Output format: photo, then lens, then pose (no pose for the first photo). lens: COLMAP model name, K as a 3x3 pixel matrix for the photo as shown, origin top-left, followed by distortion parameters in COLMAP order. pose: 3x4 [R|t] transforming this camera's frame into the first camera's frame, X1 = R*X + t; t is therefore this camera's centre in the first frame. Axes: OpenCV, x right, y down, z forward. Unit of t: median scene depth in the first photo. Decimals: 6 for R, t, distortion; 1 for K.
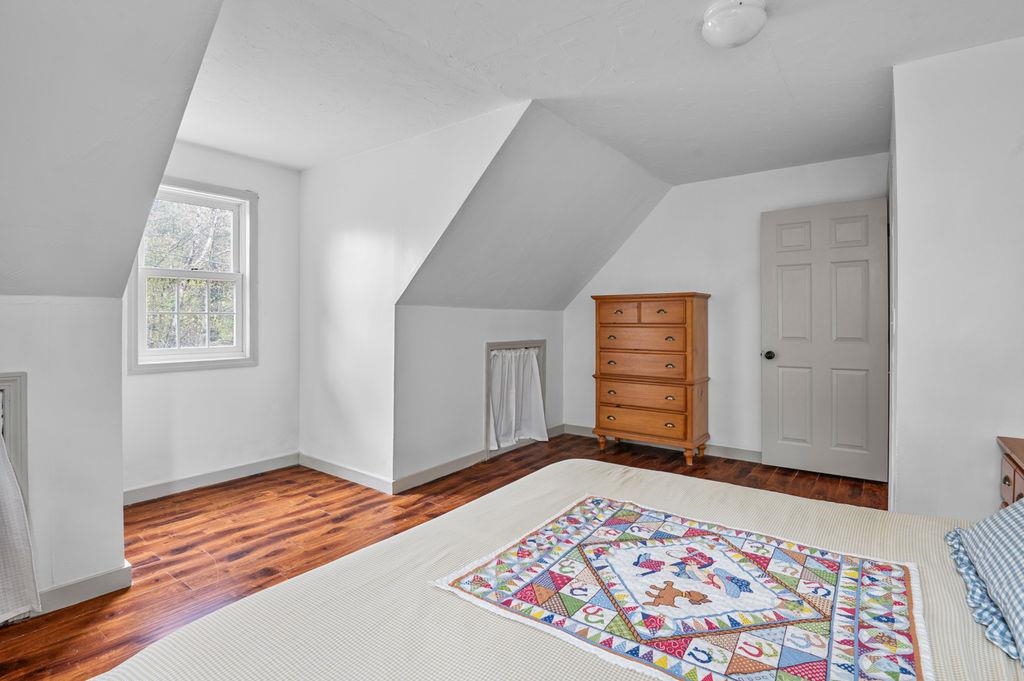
lens RADIAL K [[497.1, 0, 512.0], [0, 497.1, 340.5], [0, 0, 1]] dist [-0.002463, -0.000899]
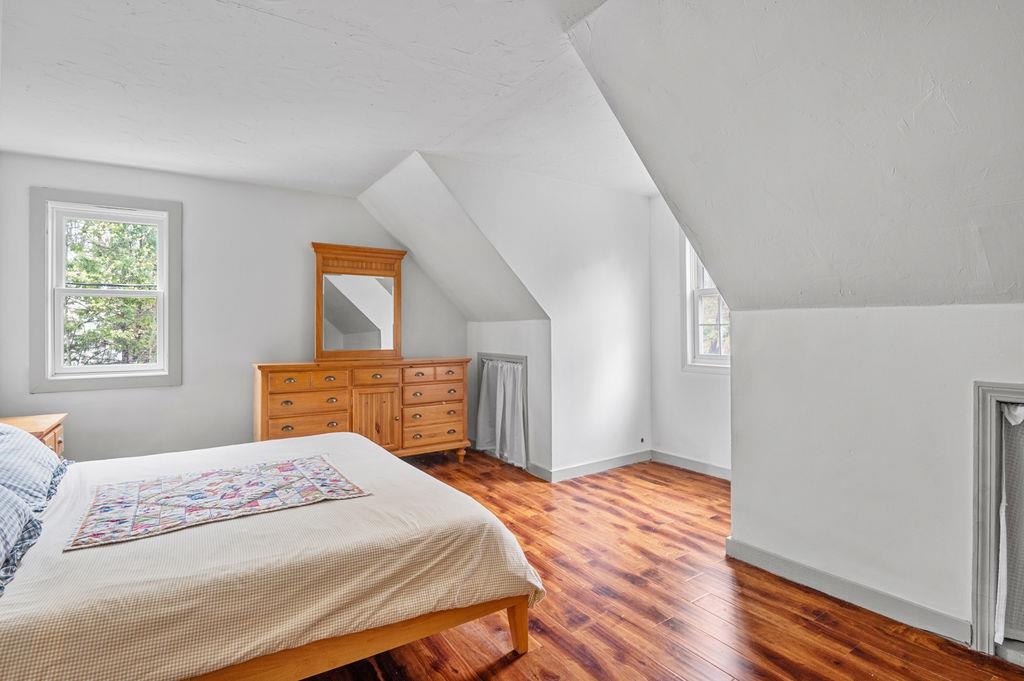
lens RADIAL K [[497.1, 0, 512.0], [0, 497.1, 340.5], [0, 0, 1]] dist [-0.002463, -0.000899]
pose [[-0.349473, 0.016130, -0.936807, 0.700644], [-0.026580, 0.999279, 0.027121, -0.045126], [0.936569, 0.034379, -0.348793, 1.090445]]
